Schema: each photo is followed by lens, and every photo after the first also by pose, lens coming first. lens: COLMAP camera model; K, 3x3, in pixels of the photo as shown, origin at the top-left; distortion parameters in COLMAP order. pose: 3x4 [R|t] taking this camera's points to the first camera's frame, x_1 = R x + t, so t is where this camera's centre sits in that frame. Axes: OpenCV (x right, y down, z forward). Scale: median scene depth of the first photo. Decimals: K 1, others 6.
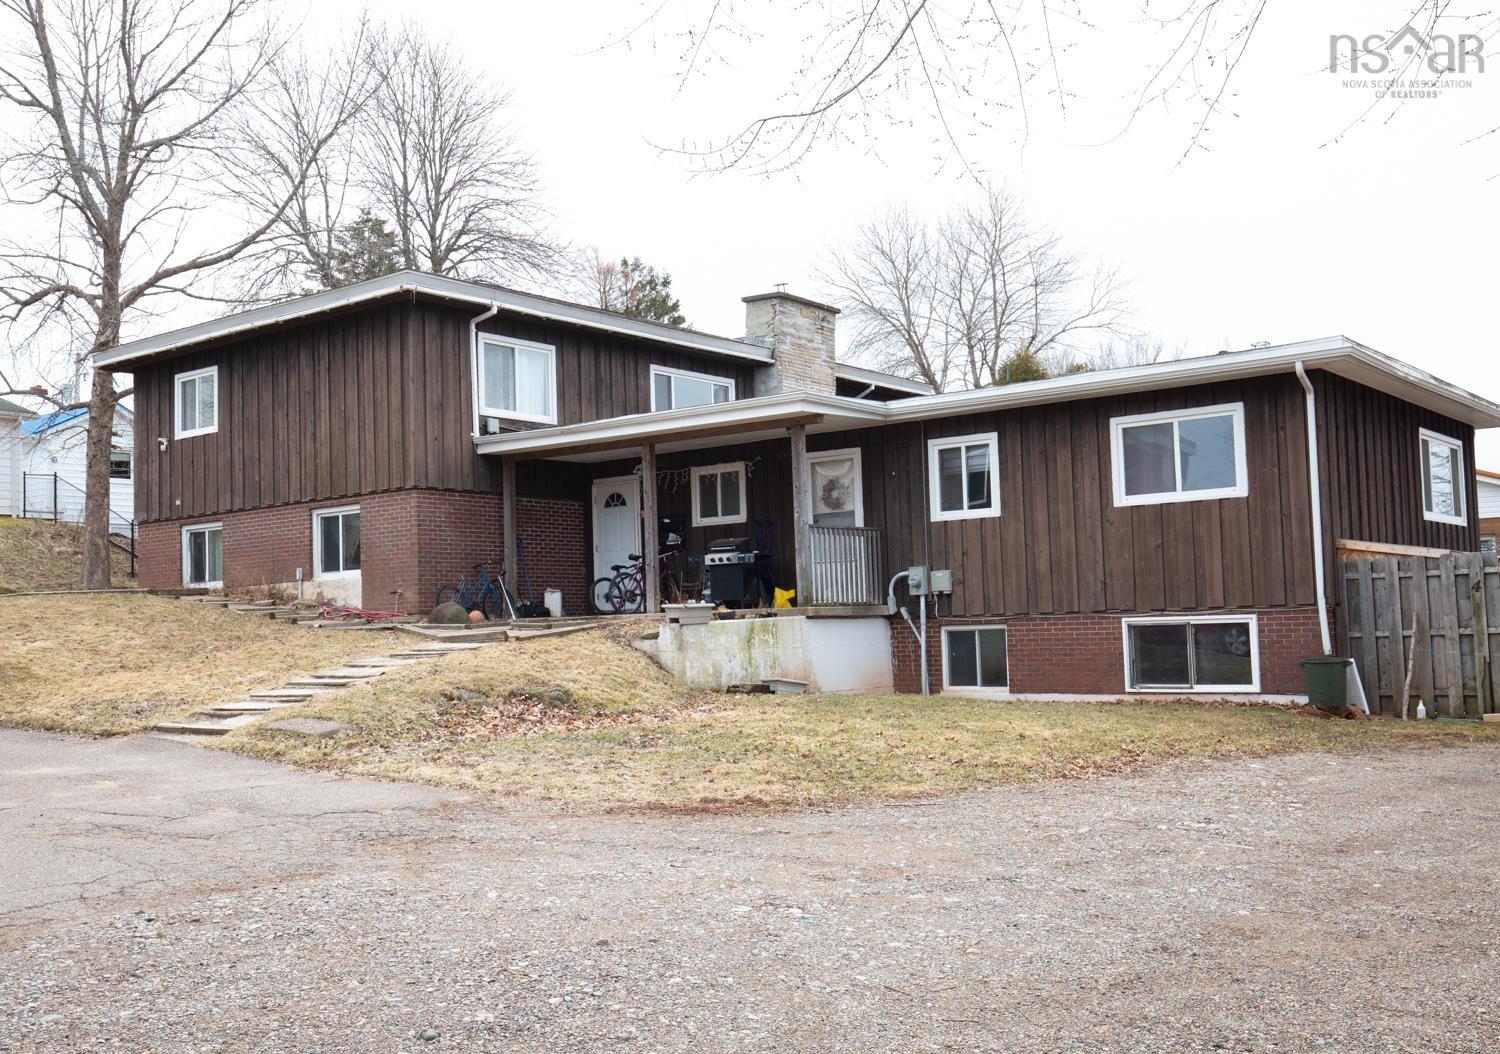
lens RADIAL K [[1518.2, 0, 747.3], [0, 1518.2, 525.6], [0, 0, 1]] dist [0.021719, 0.000000]
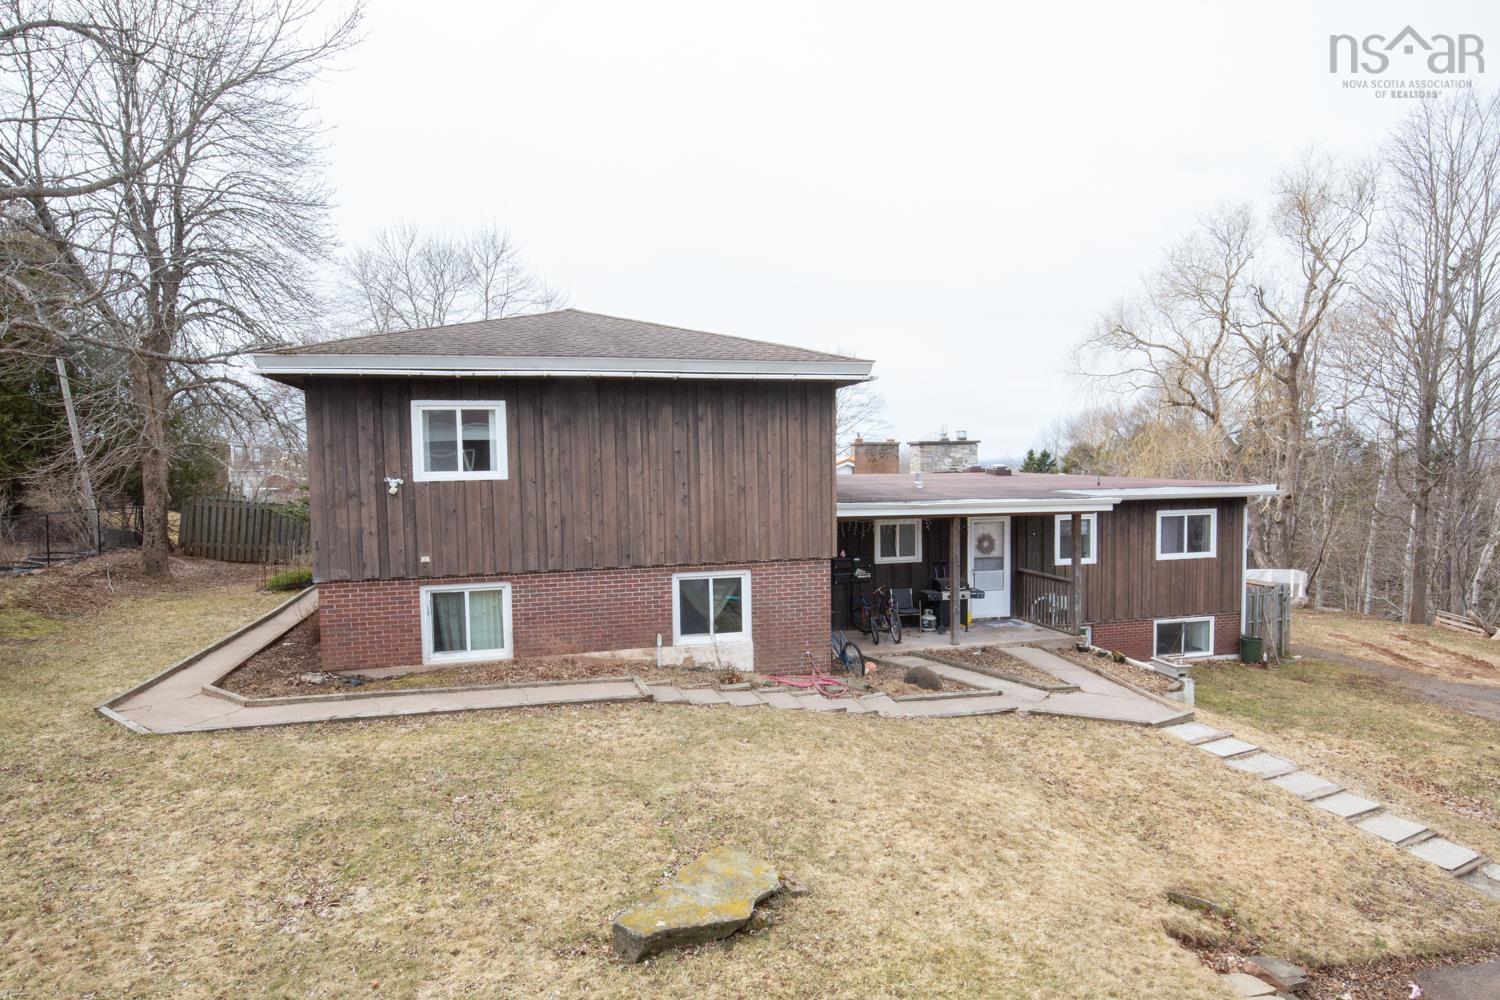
lens RADIAL K [[844.6, 0, 736.0], [0, 844.6, 512.3], [0, 0, 1]] dist [-0.003959, 0.003285]
pose [[0.602876, -0.026162, 0.797406, -0.700377], [-0.060953, 0.995031, 0.078730, -0.095458], [-0.795503, -0.096069, 0.598285, 0.657340]]
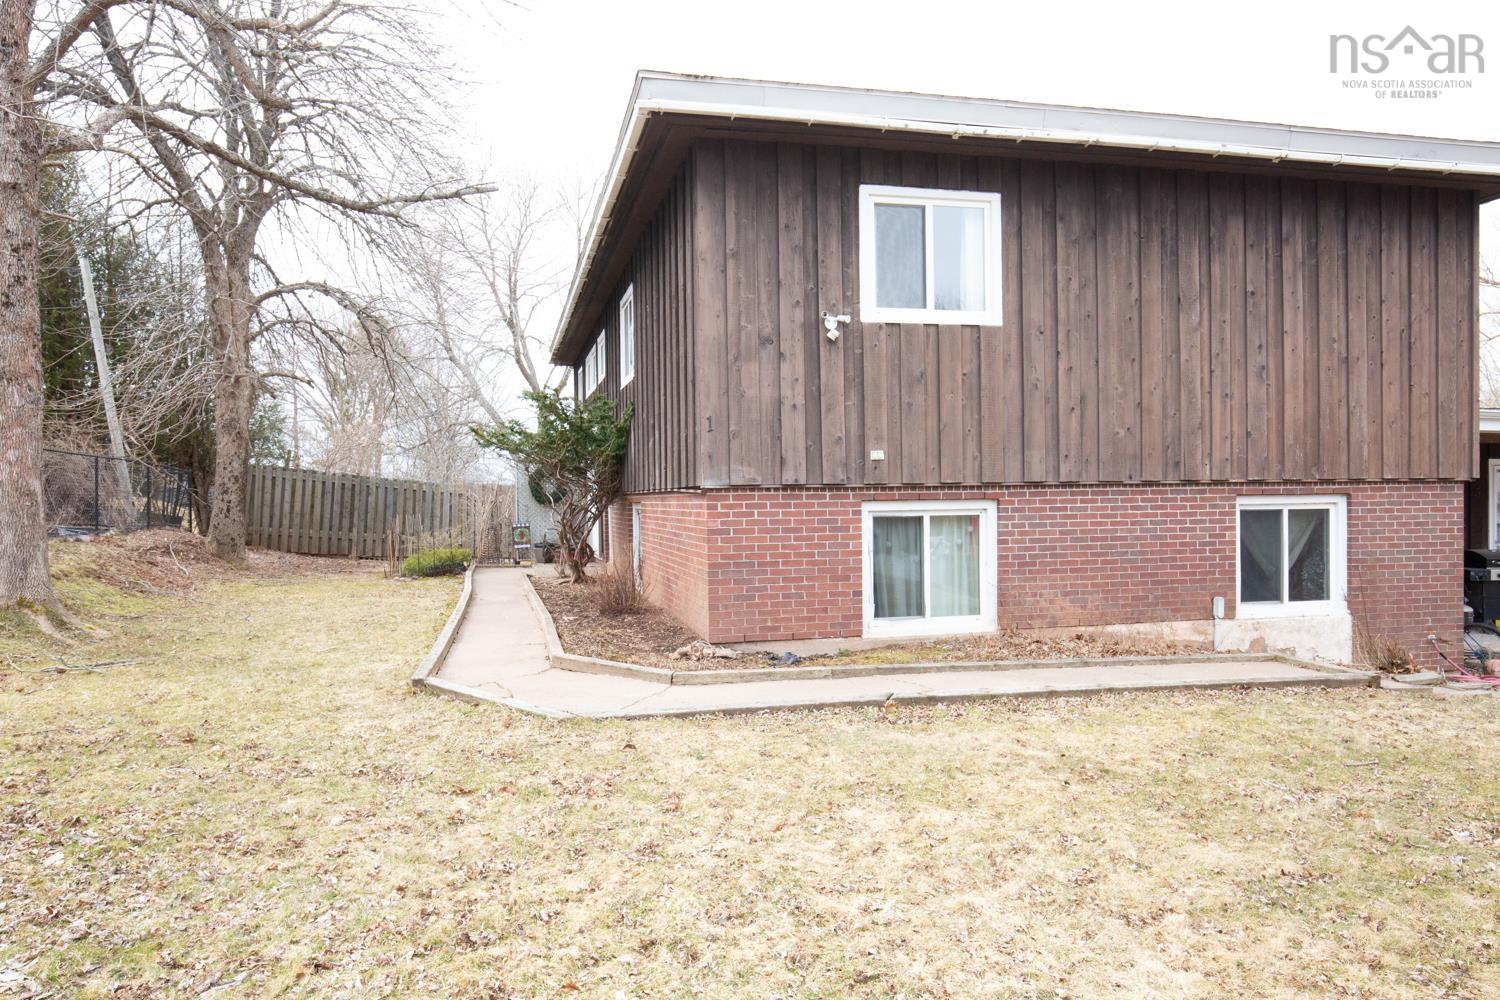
lens RADIAL K [[1024.7, 0, 759.4], [0, 1024.7, 504.9], [0, 0, 1]] dist [0.012389, 0.003132]
pose [[0.610262, 0.015620, 0.792045, -0.720423], [-0.065595, 0.997369, 0.030871, -0.007708], [-0.789479, -0.070794, 0.609681, 0.915276]]
